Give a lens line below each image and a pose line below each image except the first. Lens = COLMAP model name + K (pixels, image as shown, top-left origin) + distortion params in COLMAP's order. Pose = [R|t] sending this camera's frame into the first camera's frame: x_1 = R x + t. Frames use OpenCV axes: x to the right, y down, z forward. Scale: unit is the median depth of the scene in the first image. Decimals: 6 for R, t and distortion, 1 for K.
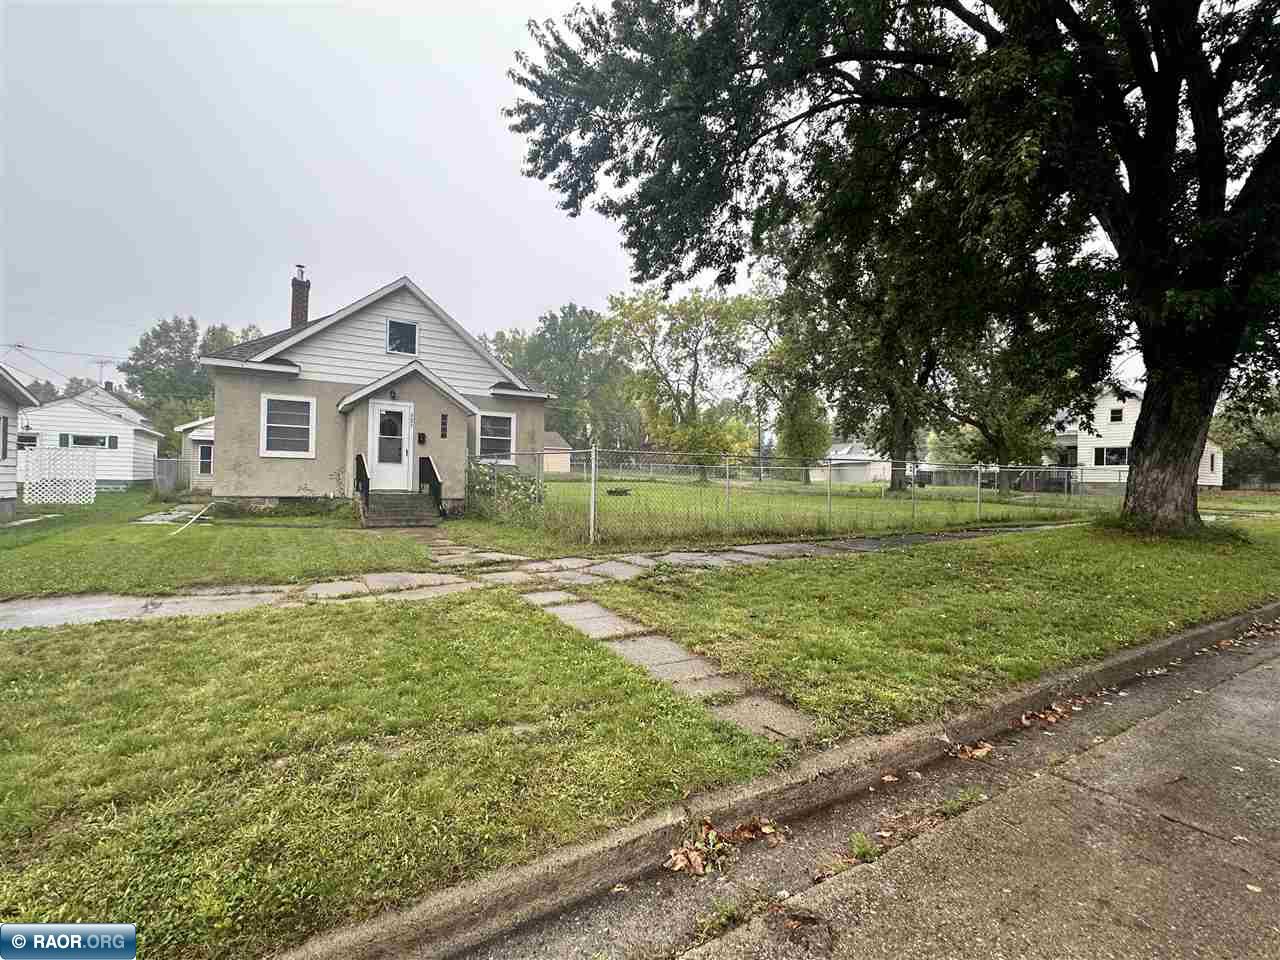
lens RADIAL K [[601.7, 0, 640.0], [0, 601.7, 480.0], [0, 0, 1]] dist [-0.000421, -0.000004]
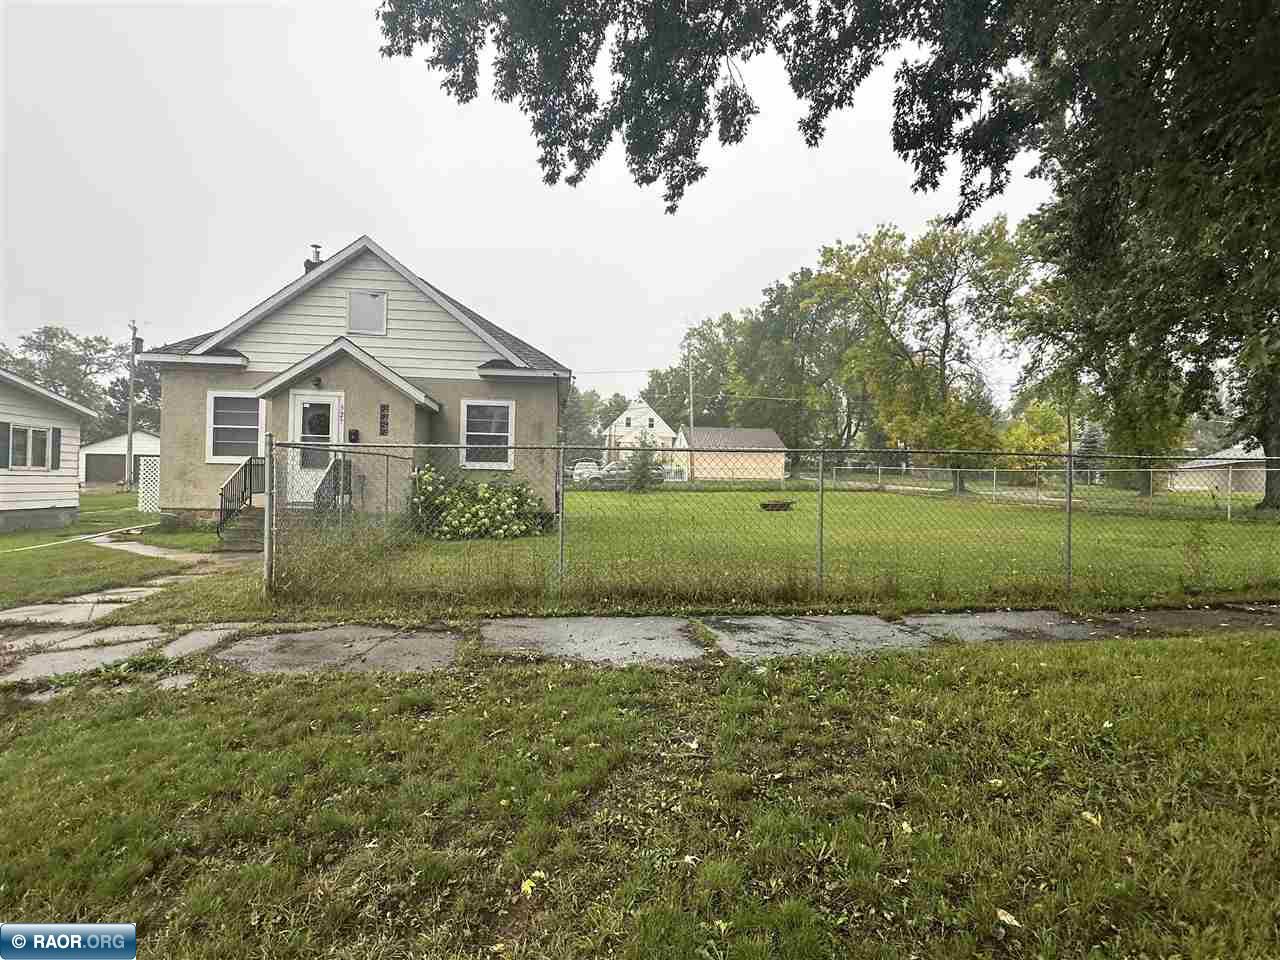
lens RADIAL K [[698.8, 0, 640.0], [0, 698.8, 480.0], [0, 0, 1]] dist [-0.000185, 0.000029]
pose [[0.909475, -0.004346, -0.415736, 0.319204], [-0.000642, 0.999929, -0.011858, -0.002249], [0.415758, 0.011052, 0.909408, 0.301336]]
